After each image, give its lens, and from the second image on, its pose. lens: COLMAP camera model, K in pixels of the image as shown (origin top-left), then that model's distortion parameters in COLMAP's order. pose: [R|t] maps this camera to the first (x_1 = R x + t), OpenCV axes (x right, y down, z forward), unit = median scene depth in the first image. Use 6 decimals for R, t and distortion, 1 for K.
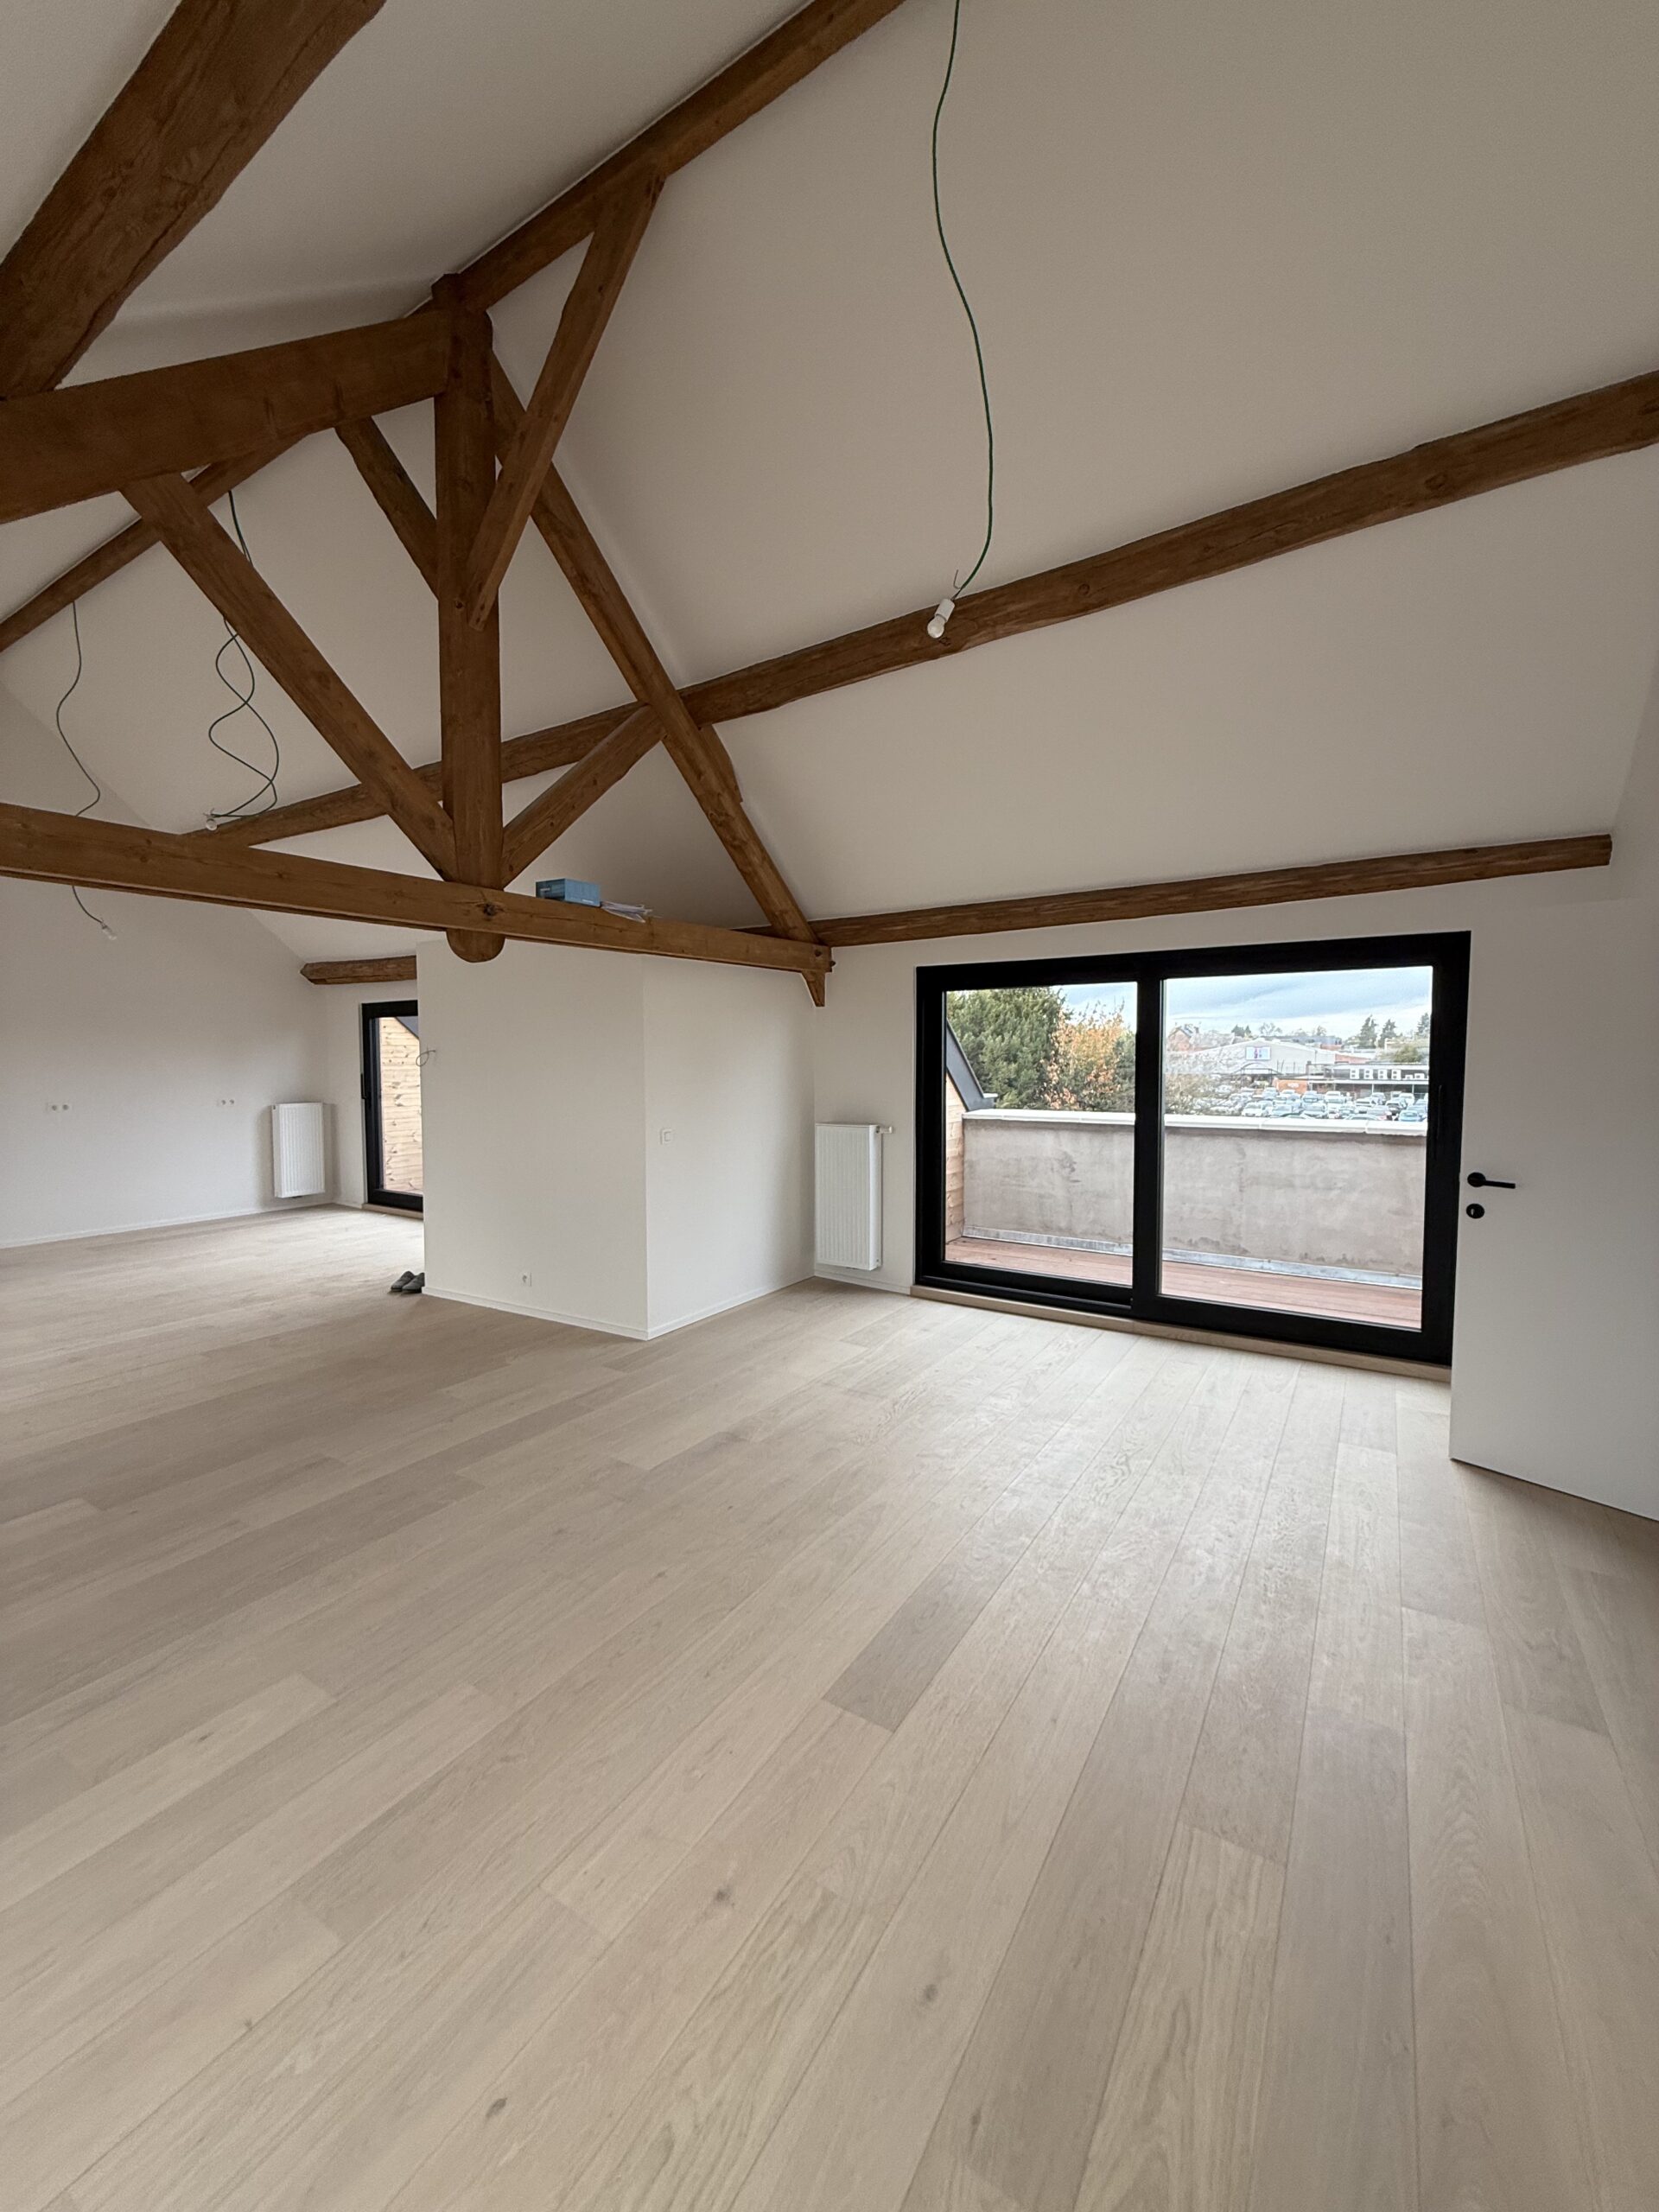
lens RADIAL K [[876.6, 0, 828.1], [0, 876.6, 1100.9], [0, 0, 1]] dist [0.000828, -0.000217]
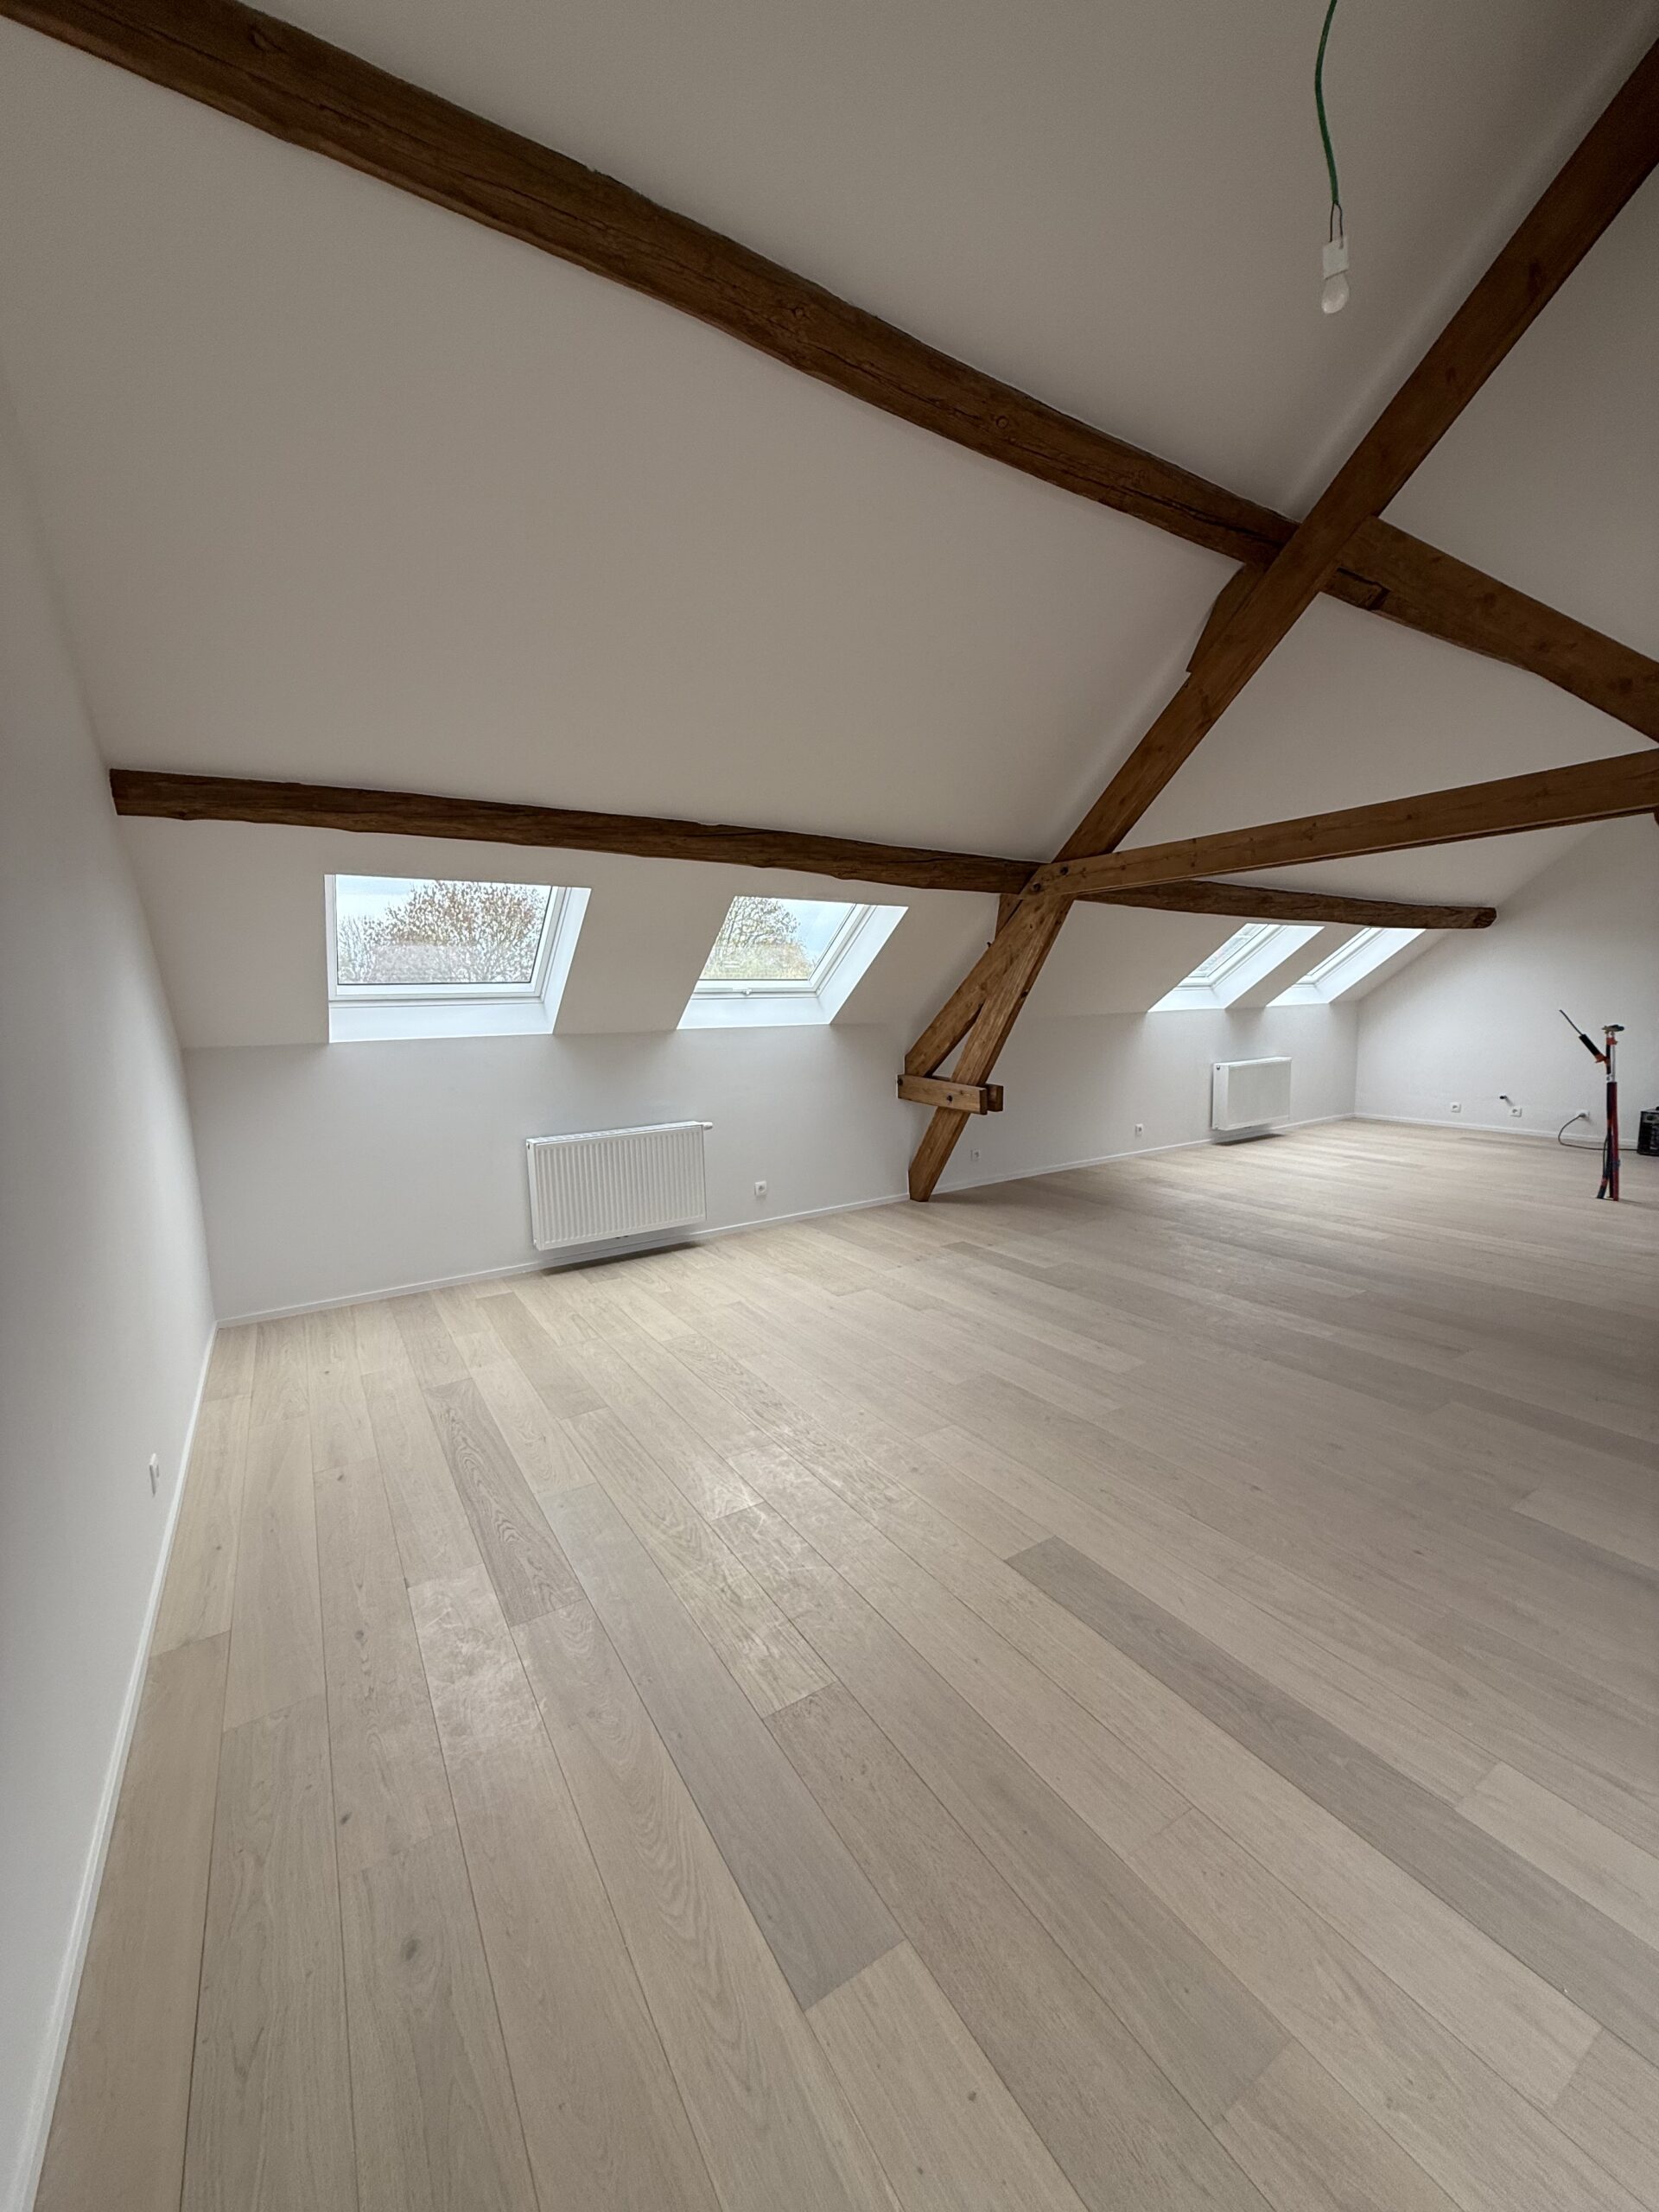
lens RADIAL K [[876.6, 0, 828.1], [0, 876.6, 1100.9], [0, 0, 1]] dist [0.000828, -0.000217]
pose [[-0.436287, 0.123148, -0.891341, 0.584398], [-0.018403, 0.989162, 0.145671, -0.031983], [0.899619, 0.079957, -0.429293, 0.628834]]
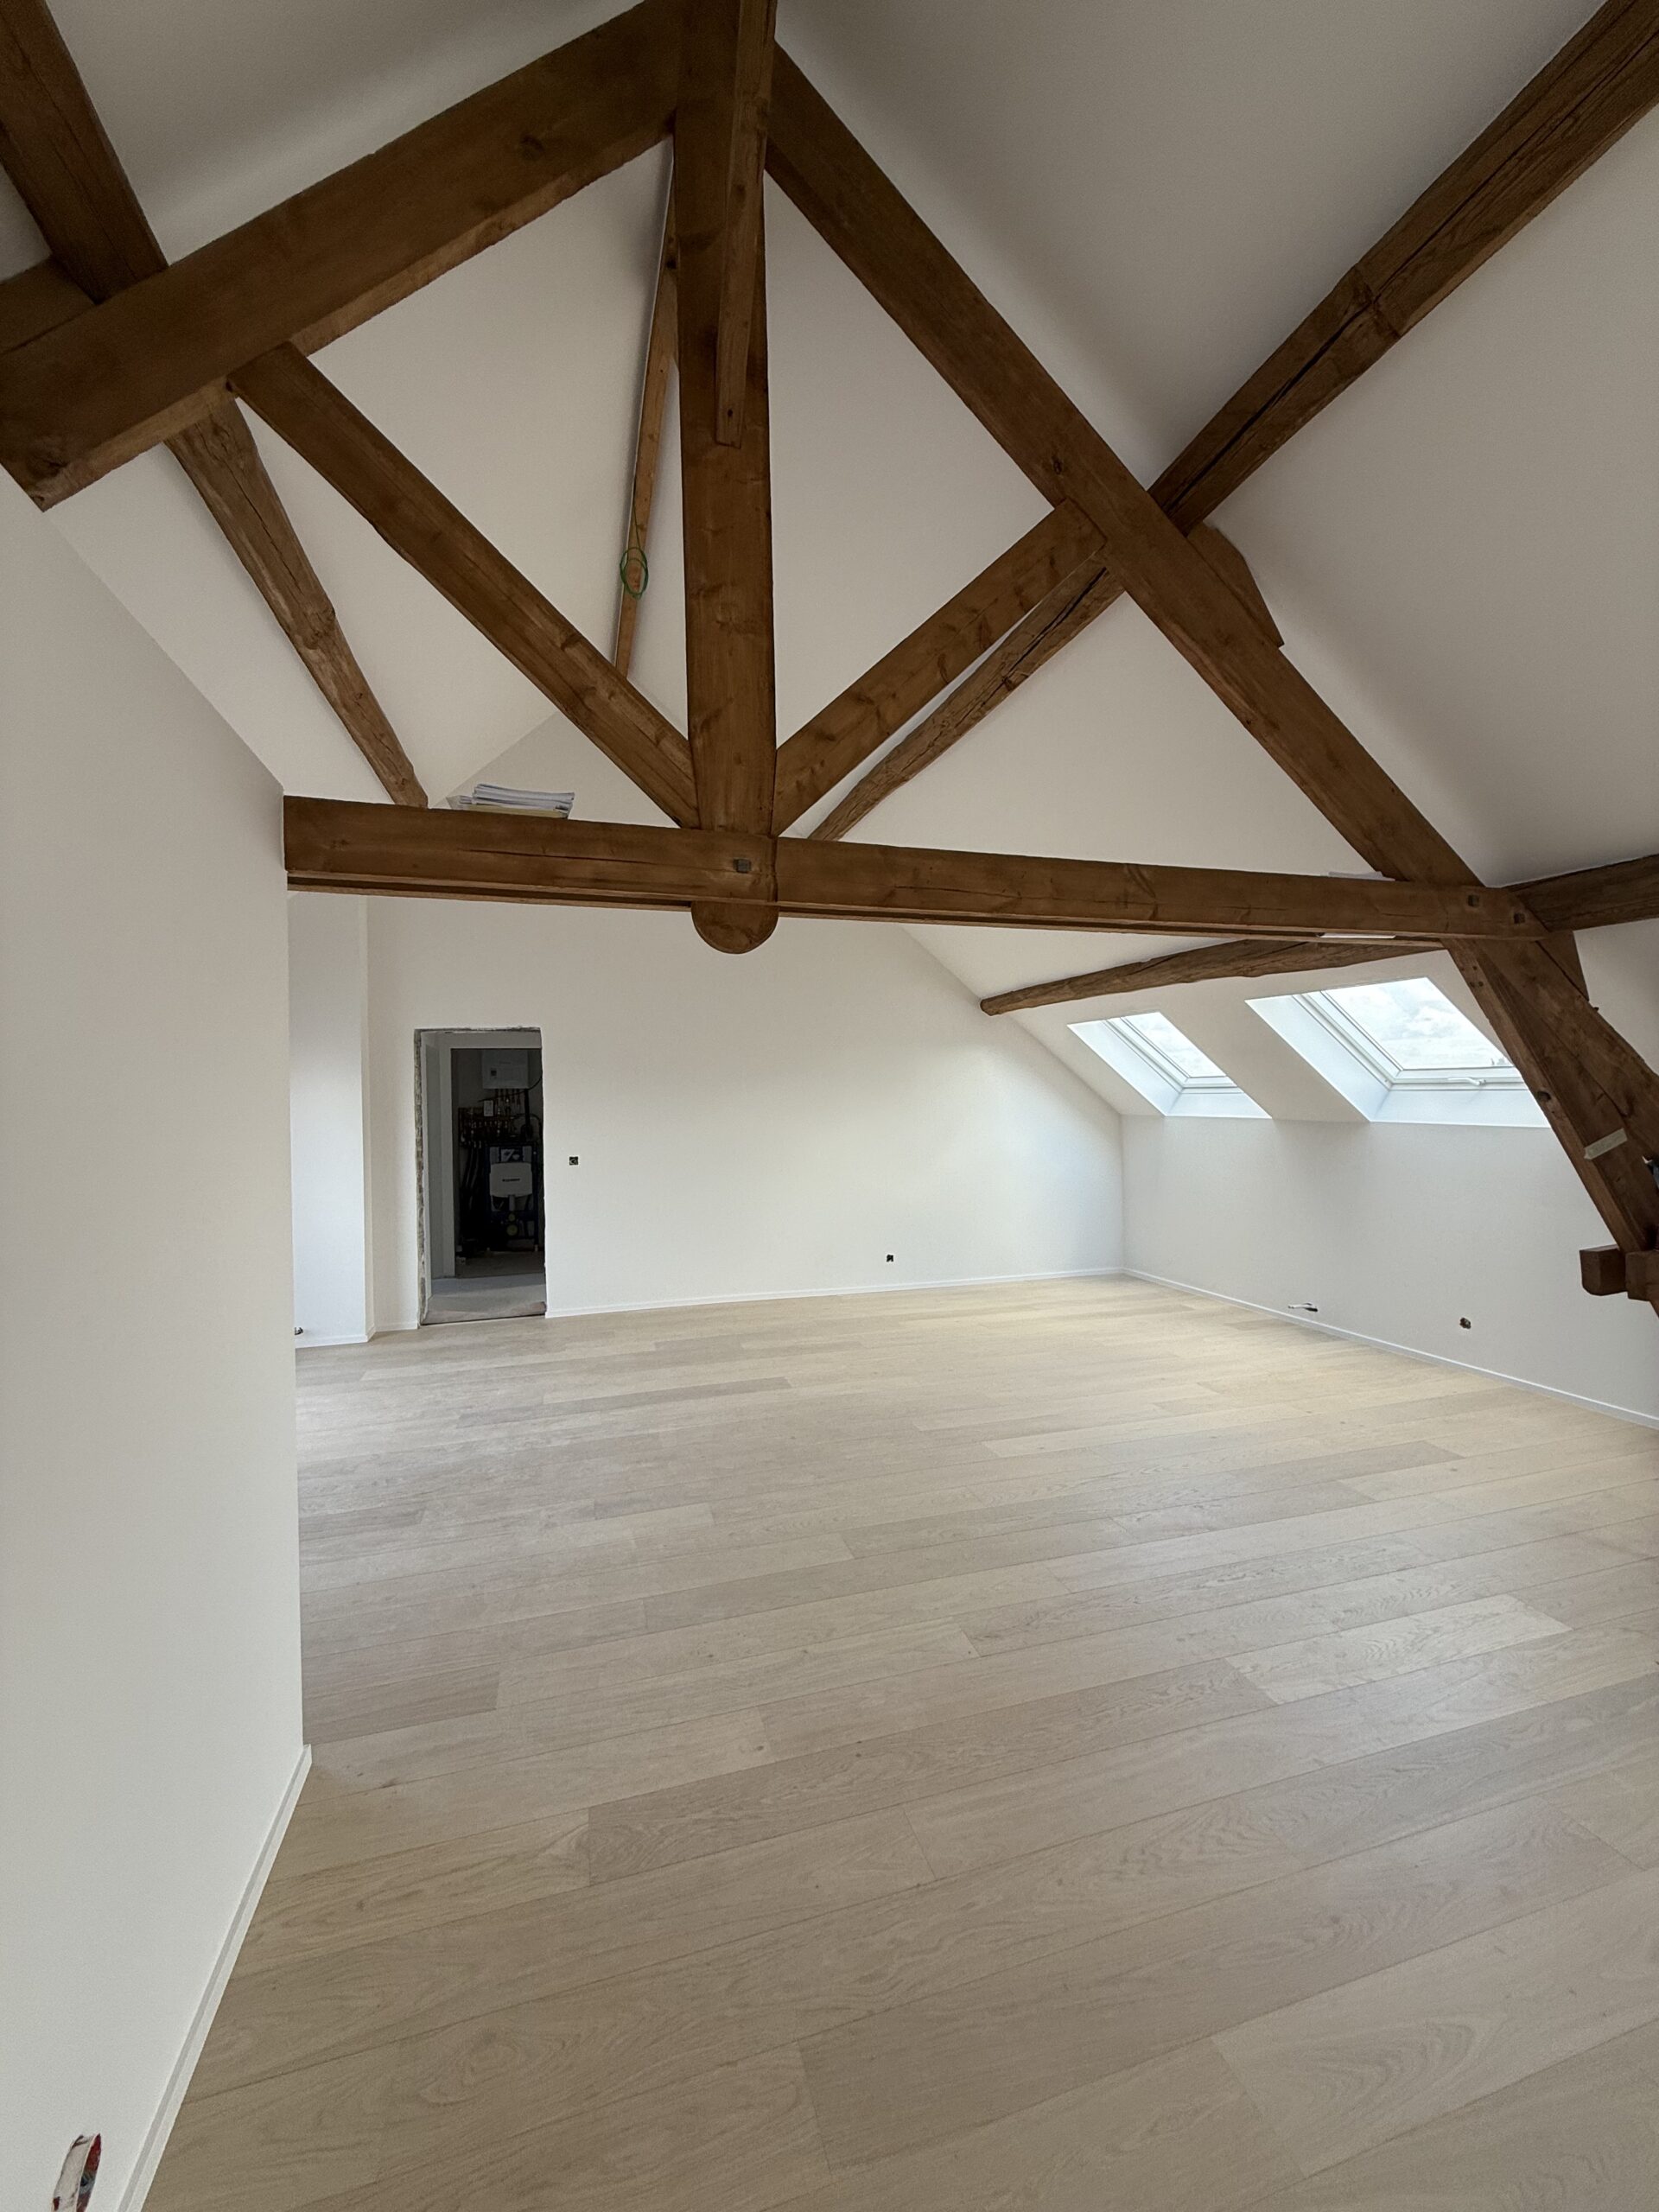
lens RADIAL K [[889.9, 0, 828.0], [0, 889.9, 1099.4], [0, 0, 1]] dist [0.000171, -0.000052]
pose [[-0.748676, 0.017578, 0.662703, -0.839859], [0.055344, 0.997816, 0.036057, -0.066901], [-0.660622, 0.063672, -0.748013, 1.373474]]
